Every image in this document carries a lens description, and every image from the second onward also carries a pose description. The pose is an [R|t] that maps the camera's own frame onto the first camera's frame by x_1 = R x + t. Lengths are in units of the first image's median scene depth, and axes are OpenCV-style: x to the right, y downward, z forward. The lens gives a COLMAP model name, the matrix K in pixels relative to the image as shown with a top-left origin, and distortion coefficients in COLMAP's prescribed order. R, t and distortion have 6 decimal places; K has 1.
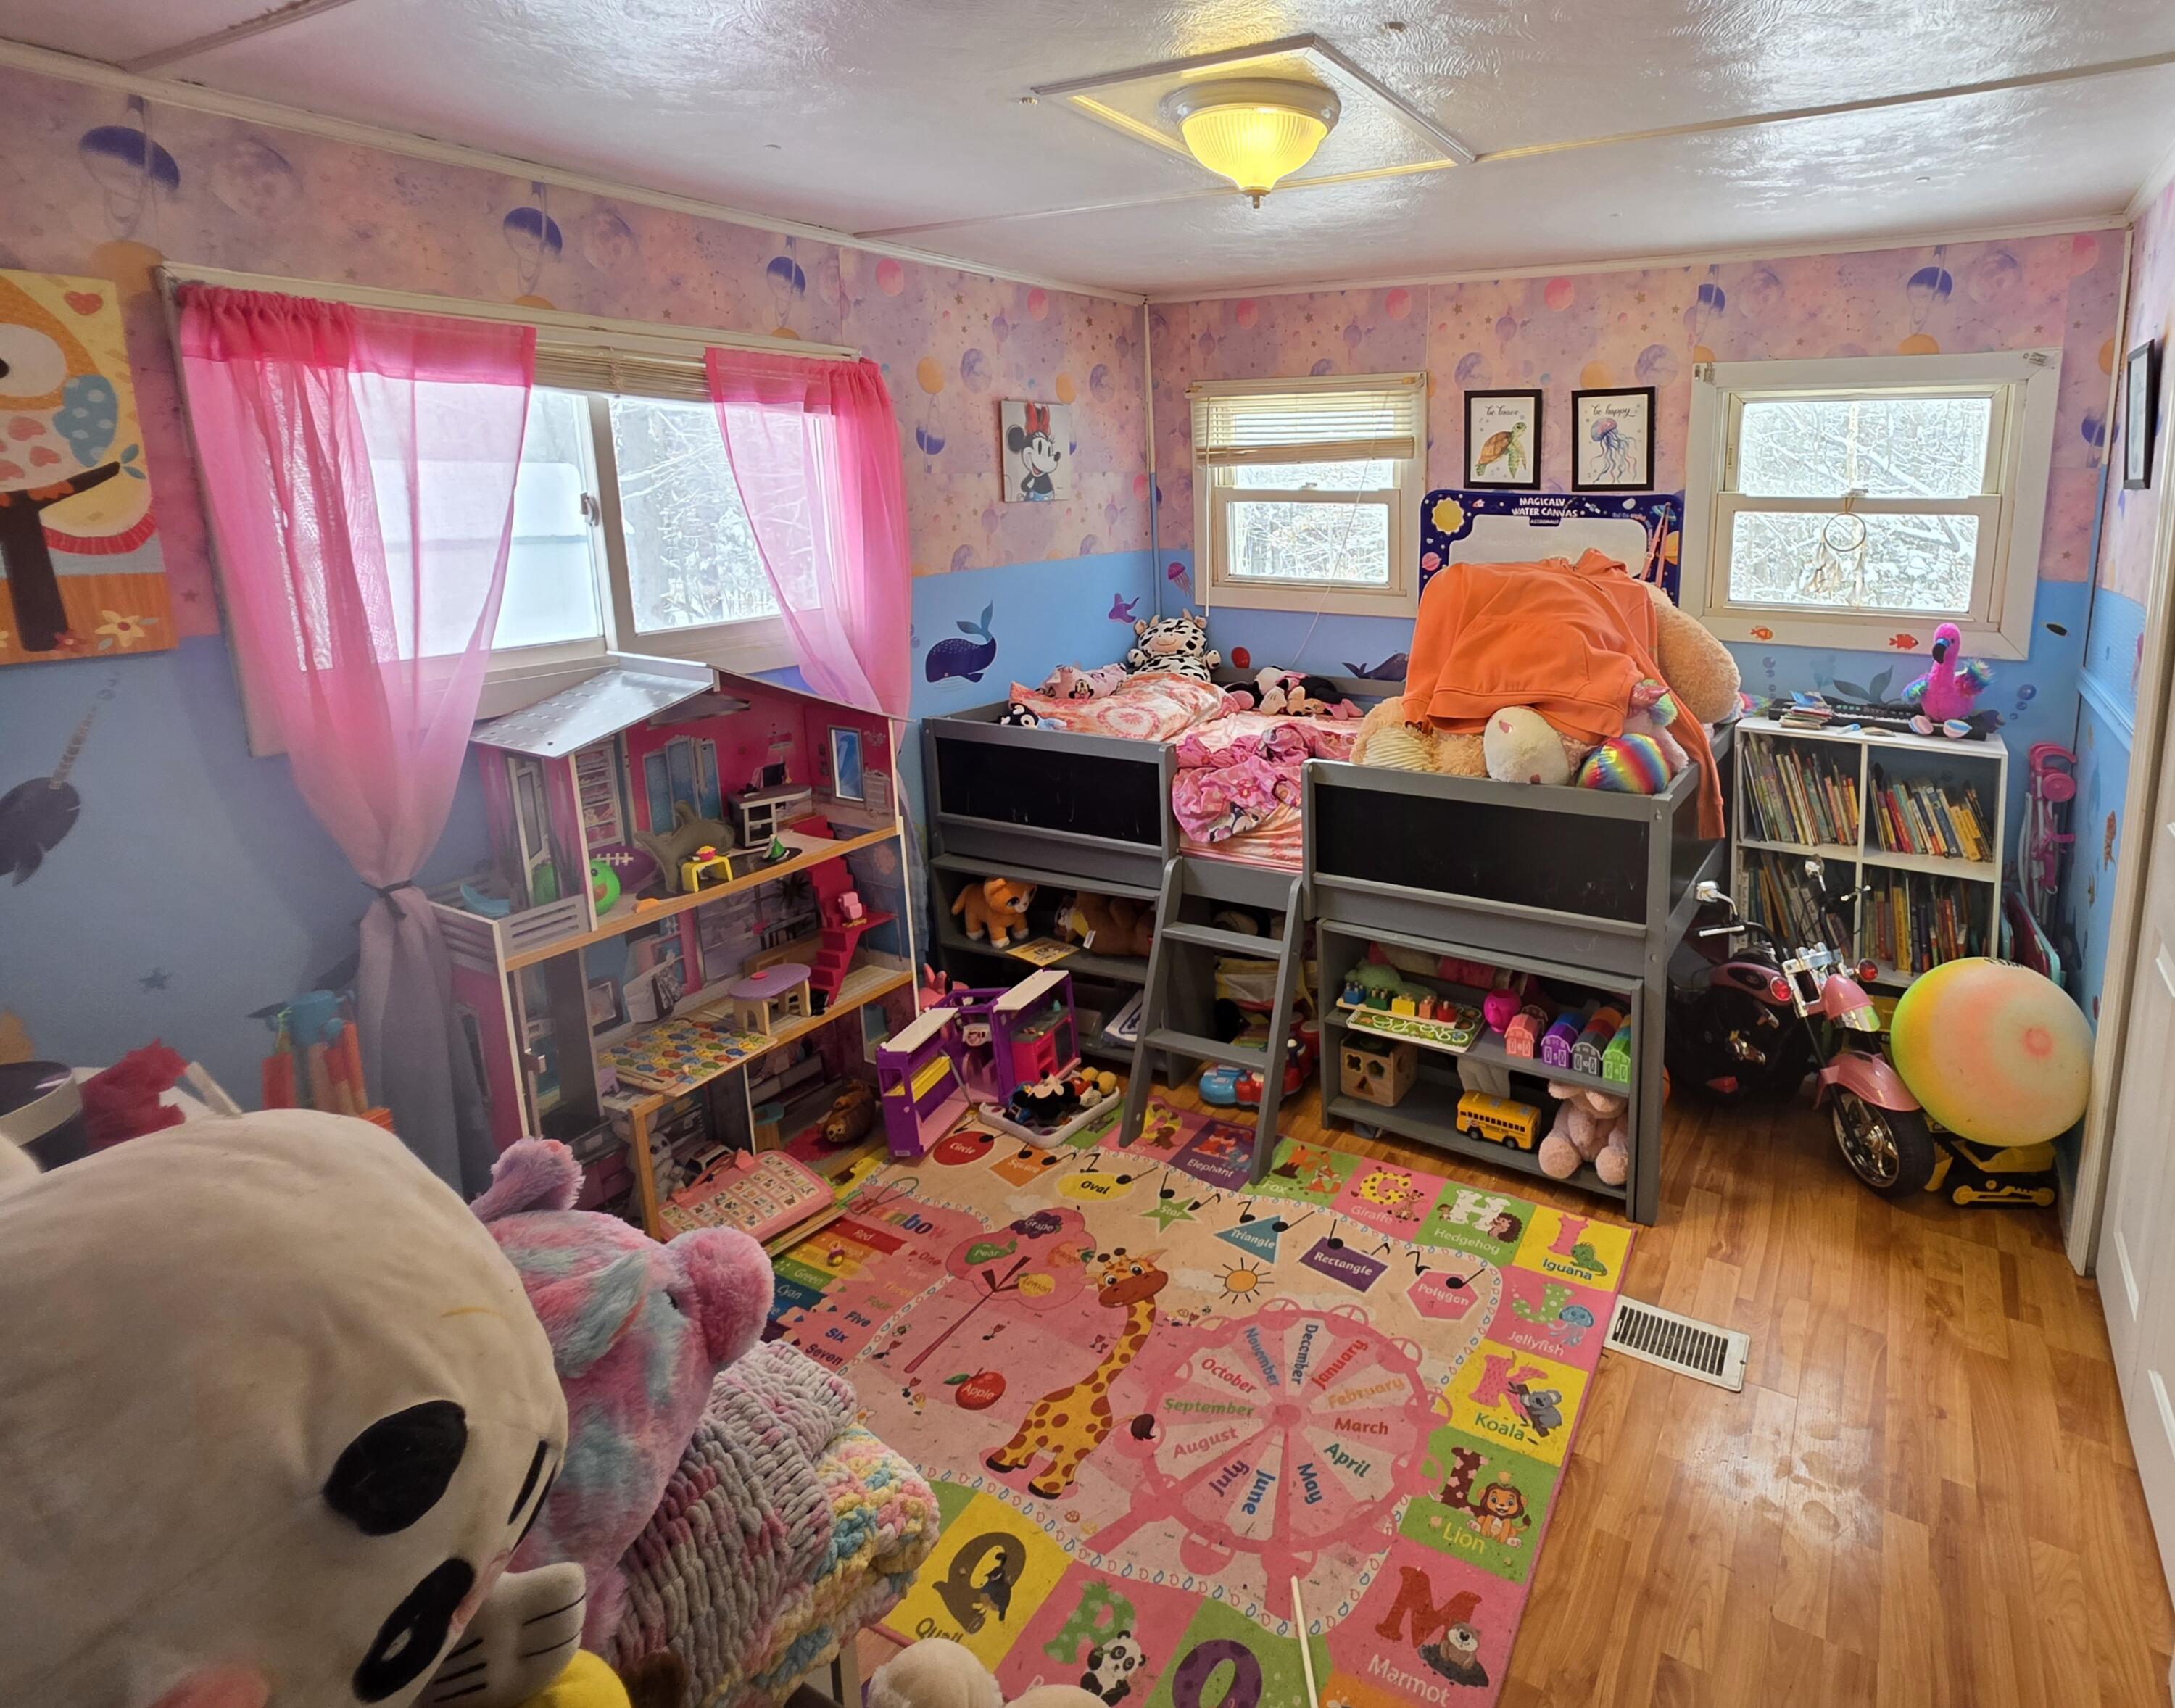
lens RADIAL K [[1182.9, 0, 1183.6], [0, 1182.9, 818.3], [0, 0, 1]] dist [0.001903, 0.000707]
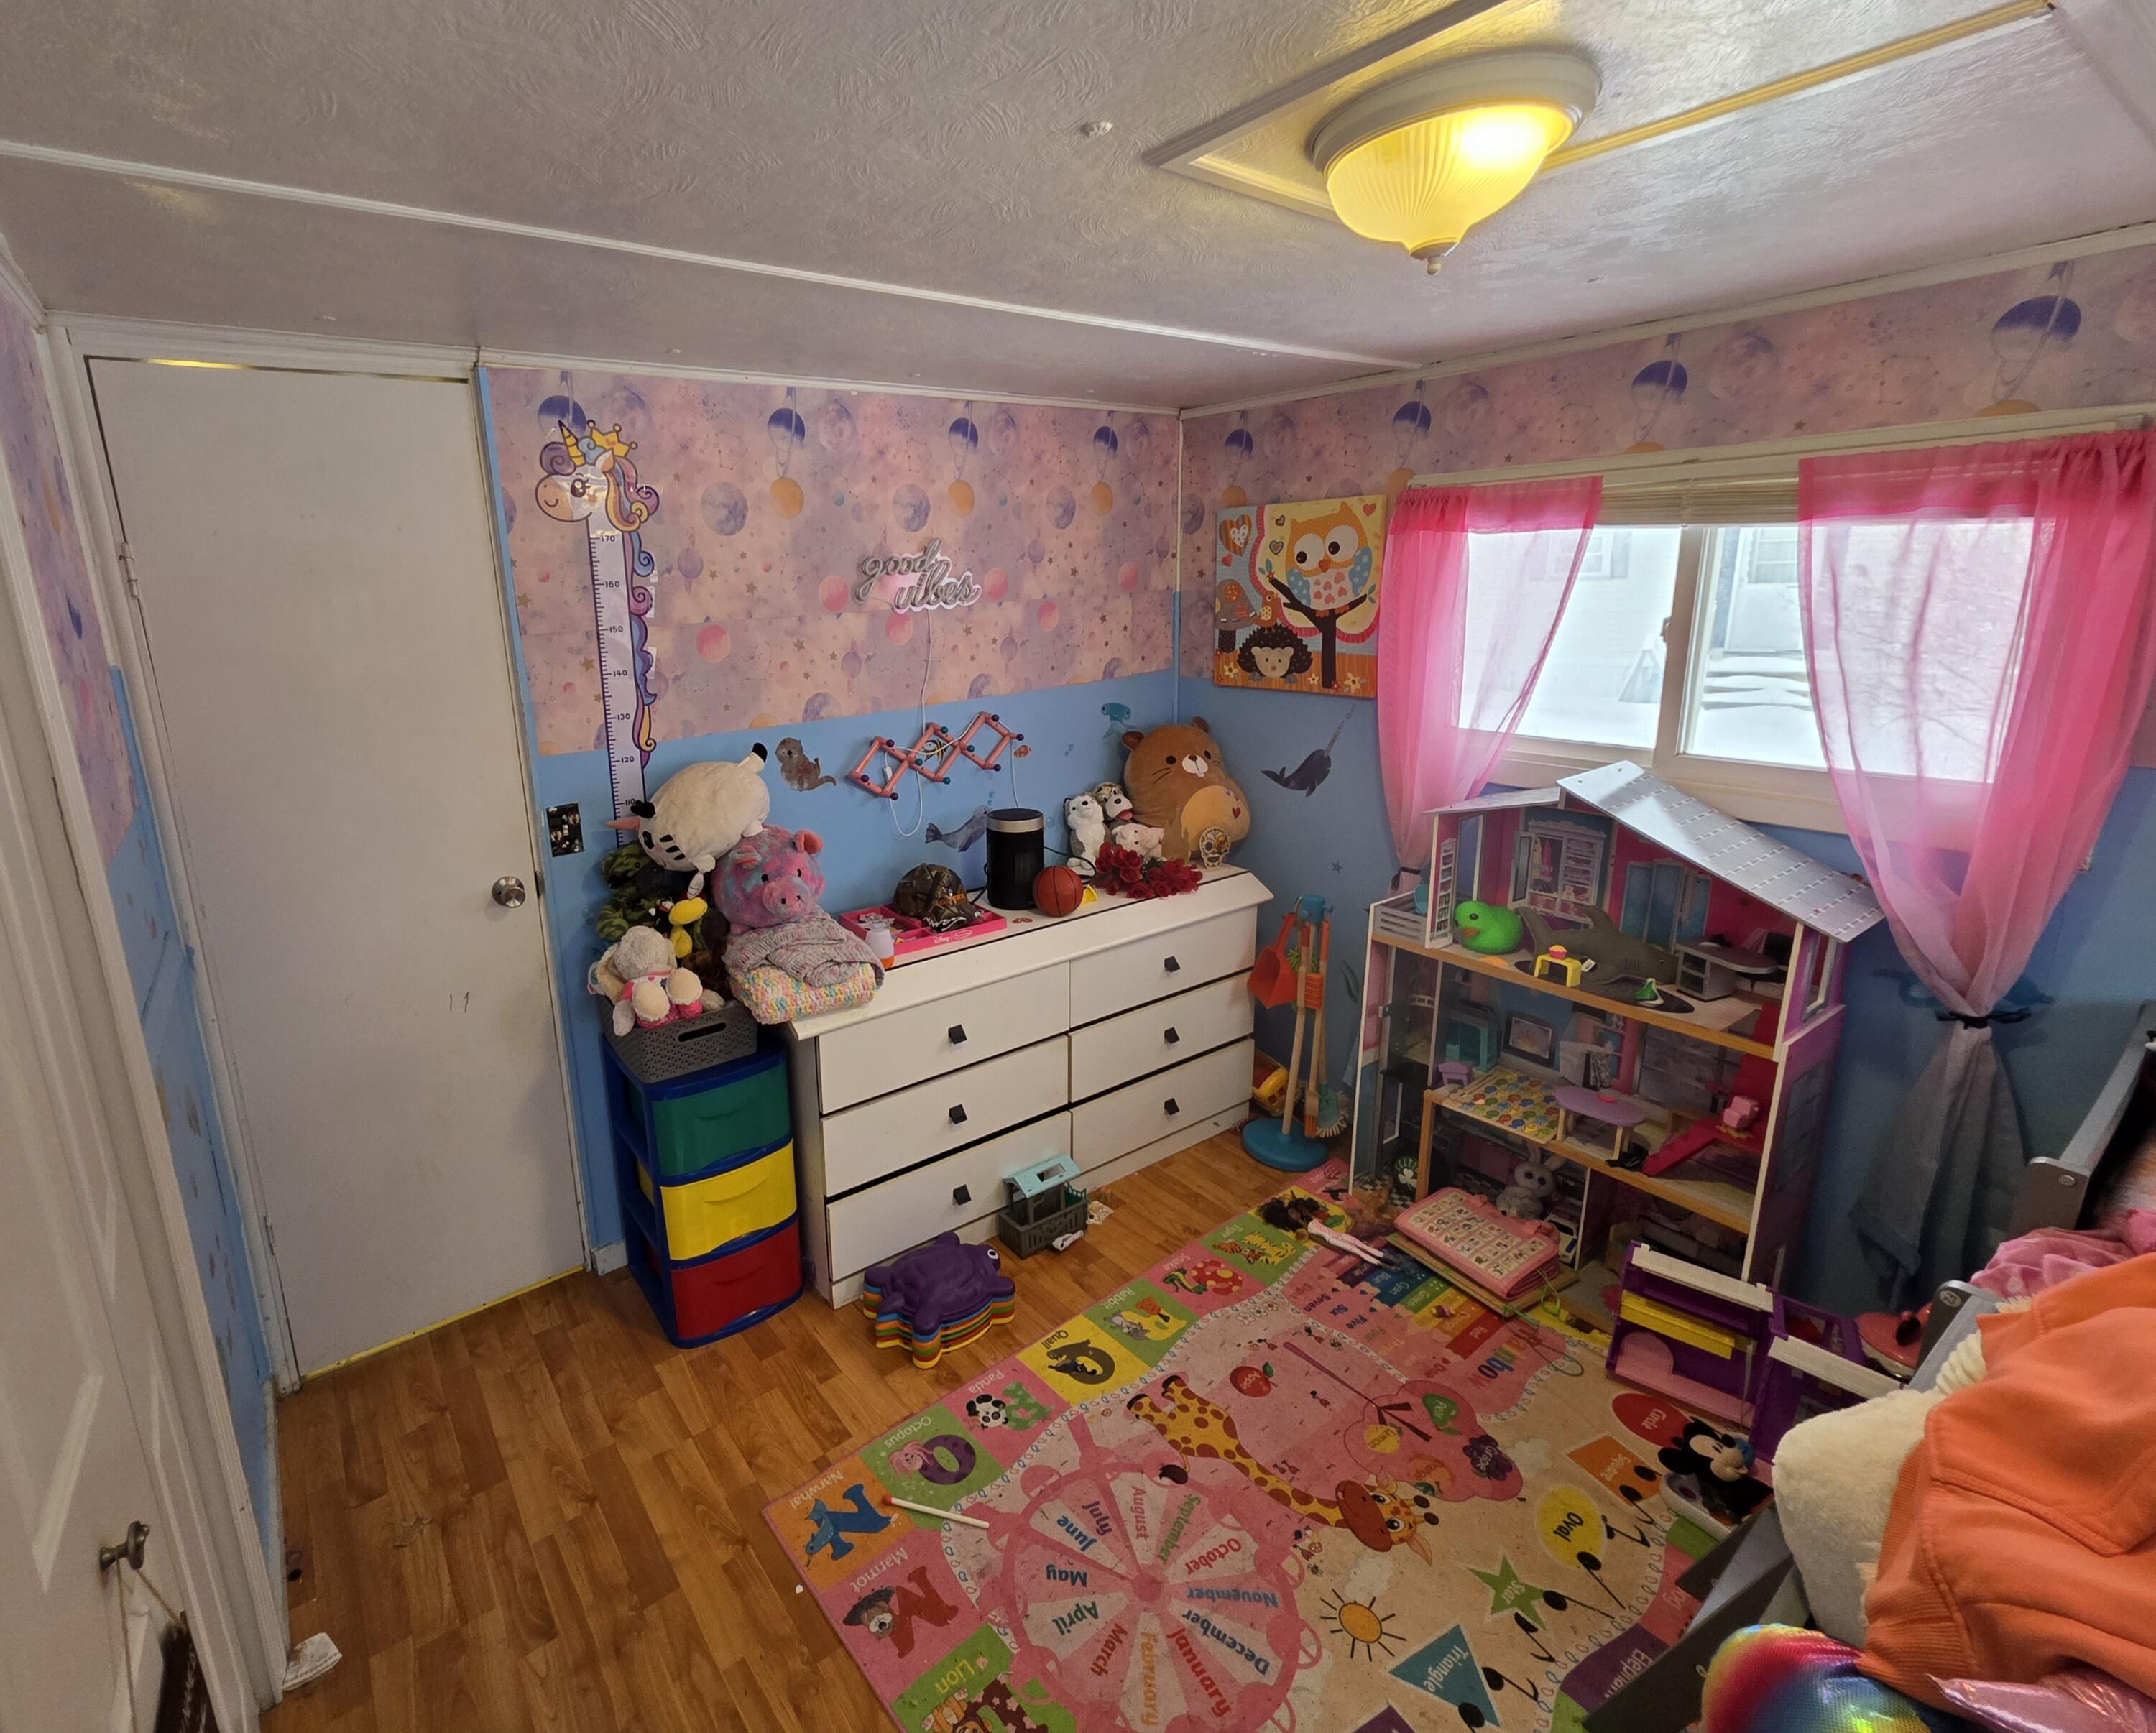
lens RADIAL K [[1060.0, 0, 1074.1], [0, 1060.0, 930.9], [0, 0, 1]] dist [-0.000858, 0.000421]
pose [[-0.379804, 0.311604, -0.871006, 0.748681], [-0.225029, 0.882156, 0.413717, -0.355379], [0.897280, 0.353133, -0.264927, 1.031073]]
